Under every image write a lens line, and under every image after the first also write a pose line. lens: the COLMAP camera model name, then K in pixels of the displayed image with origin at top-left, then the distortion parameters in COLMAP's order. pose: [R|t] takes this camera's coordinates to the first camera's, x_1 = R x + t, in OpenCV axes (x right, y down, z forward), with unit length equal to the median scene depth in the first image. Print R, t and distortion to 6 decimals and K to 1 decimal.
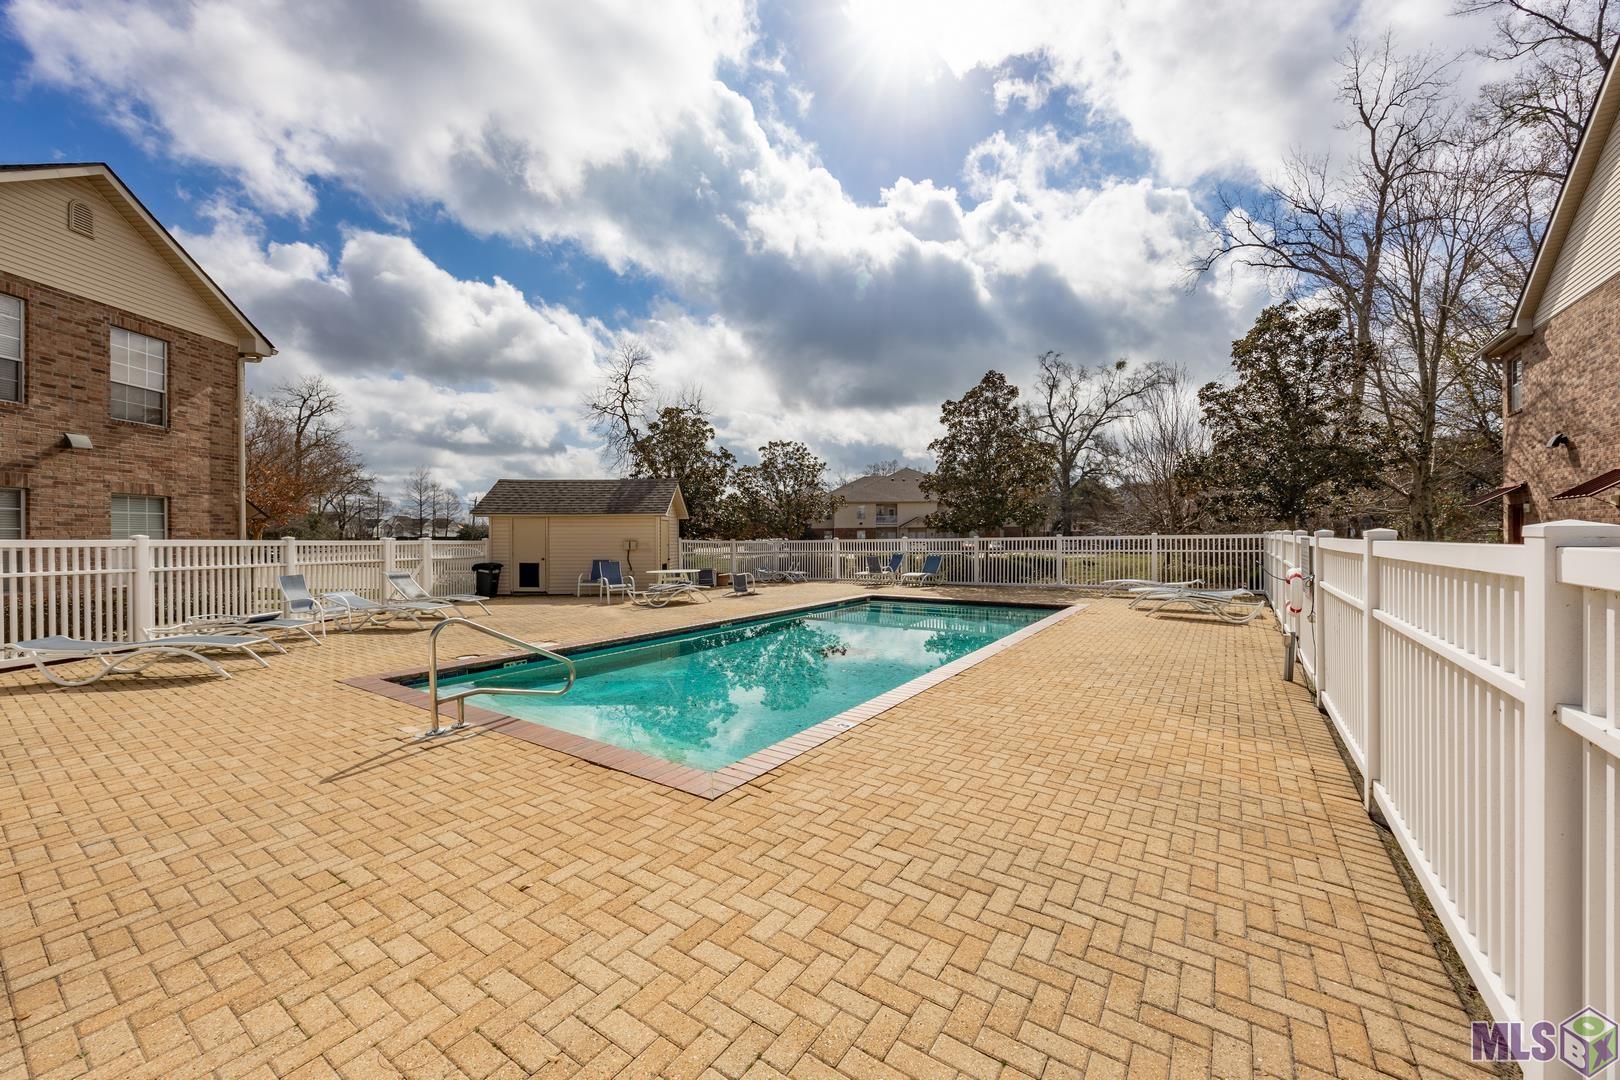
lens RADIAL K [[630.5, 0, 810.0], [0, 630.5, 540.0], [0, 0, 1]] dist [-0.002300, -0.000466]
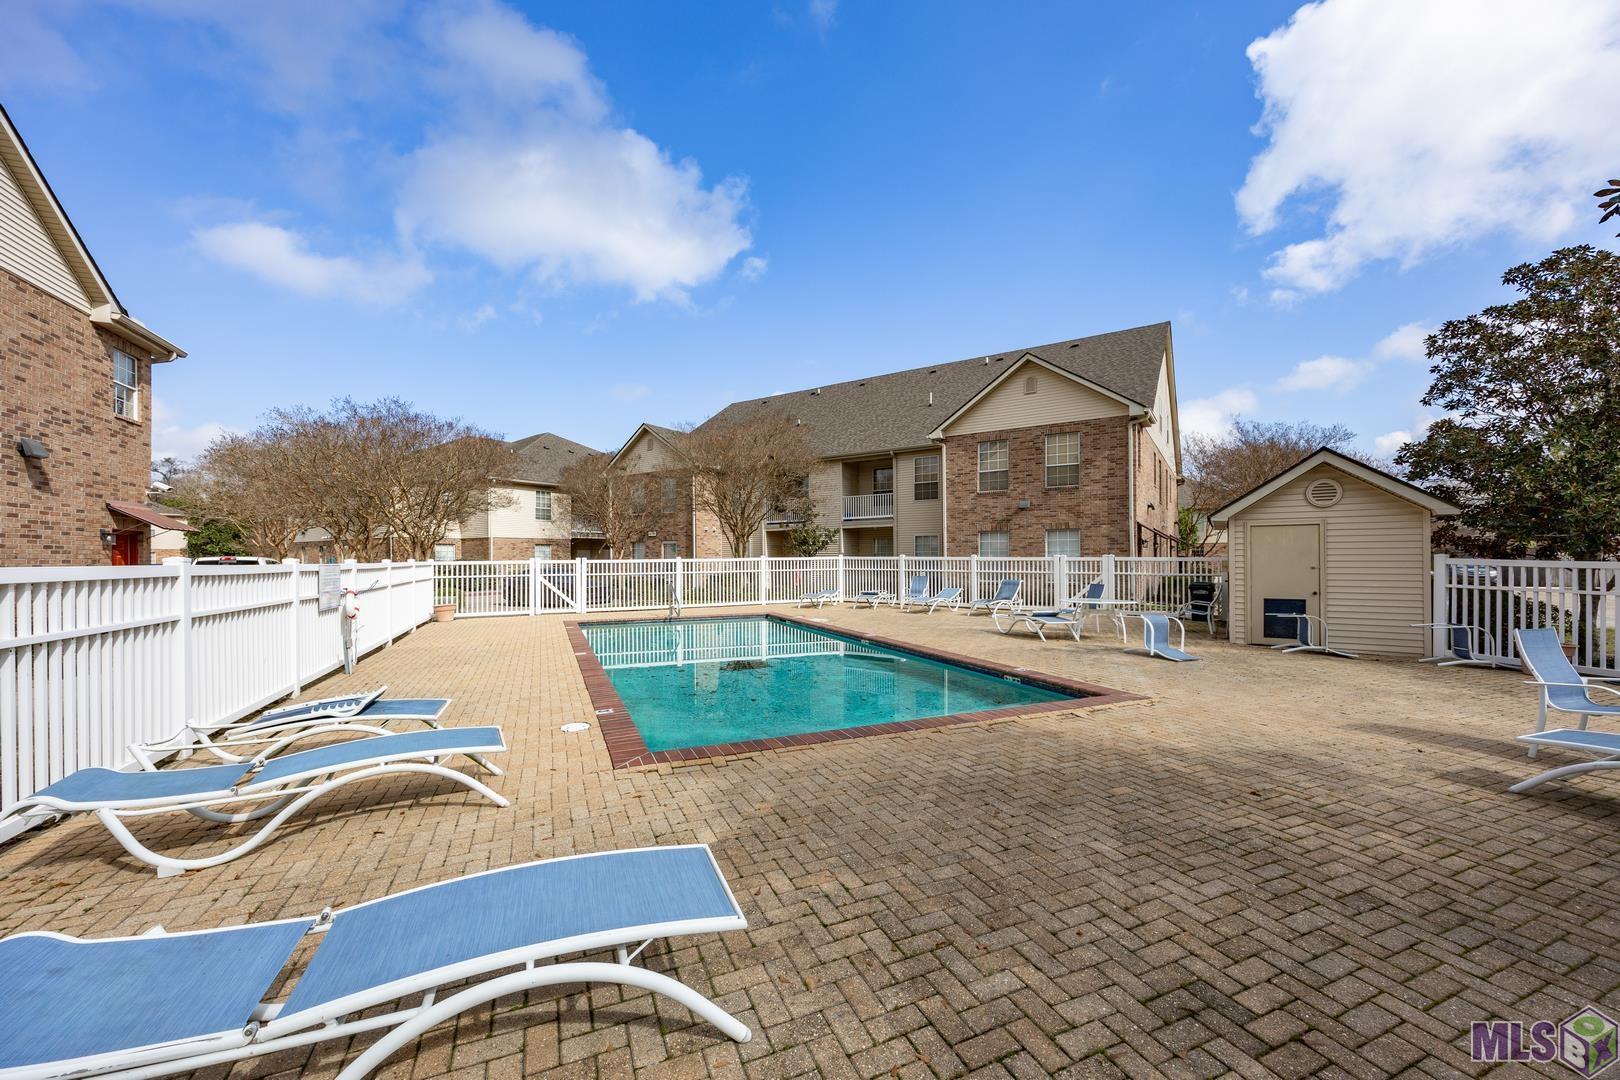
lens RADIAL K [[630.5, 0, 810.0], [0, 630.5, 540.0], [0, 0, 1]] dist [-0.002300, -0.000466]
pose [[-0.659320, 0.000902, -0.751862, 0.607029], [-0.001843, 0.999994, 0.002815, -0.041375], [0.751860, 0.003242, -0.659315, 1.480279]]
